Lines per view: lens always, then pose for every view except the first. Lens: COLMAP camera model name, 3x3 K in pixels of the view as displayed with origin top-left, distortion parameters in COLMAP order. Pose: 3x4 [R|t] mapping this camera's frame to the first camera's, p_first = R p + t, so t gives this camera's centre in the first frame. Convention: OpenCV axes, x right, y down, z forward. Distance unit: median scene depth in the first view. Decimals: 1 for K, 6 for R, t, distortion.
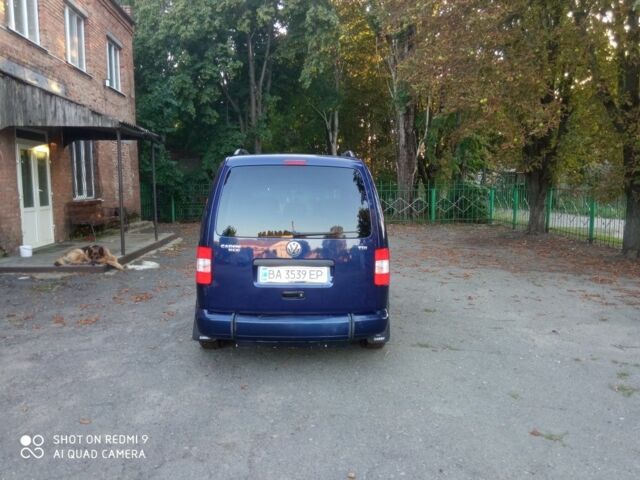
lens RADIAL K [[517.1, 0, 319.5], [0, 517.1, 239.5], [0, 0, 1]] dist [0.050401, -0.087531]
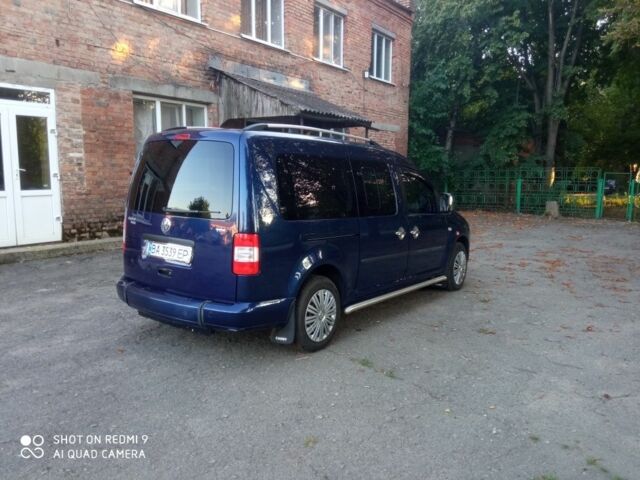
lens RADIAL K [[517.1, 0, 318.7], [0, 517.1, 240.5], [0, 0, 1]] dist [0.050401, -0.087531]
pose [[0.777432, 0.089974, -0.622498, 0.352810], [-0.075299, 0.995911, 0.049906, -0.011165], [0.624443, 0.008075, 0.781028, 0.181048]]
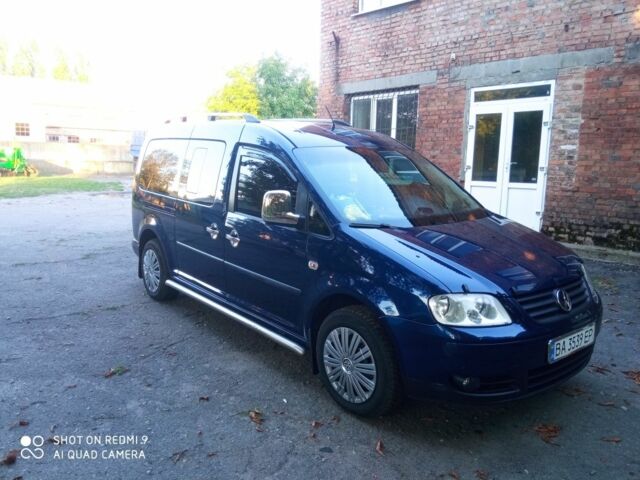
lens RADIAL K [[517.1, 0, 318.3], [0, 517.1, 241.3], [0, 0, 1]] dist [0.050401, -0.087531]
pose [[-0.798564, 0.076230, -0.597064, 0.262485], [-0.081294, 0.969200, 0.232472, -0.102170], [0.596395, 0.234182, -0.767770, 1.101309]]
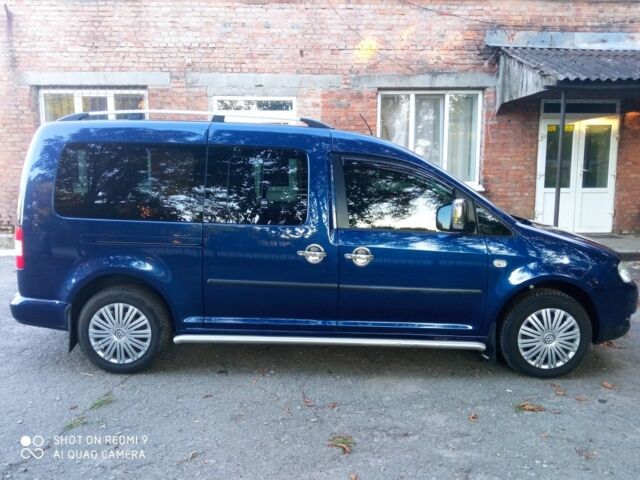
lens RADIAL K [[517.1, 0, 318.3], [0, 517.1, 244.5], [0, 0, 1]] dist [0.050401, -0.087531]
pose [[-0.045157, 0.141882, -0.988853, 0.448103], [-0.103822, 0.983836, 0.145904, -0.061999], [0.993570, 0.109253, -0.029697, 0.707606]]
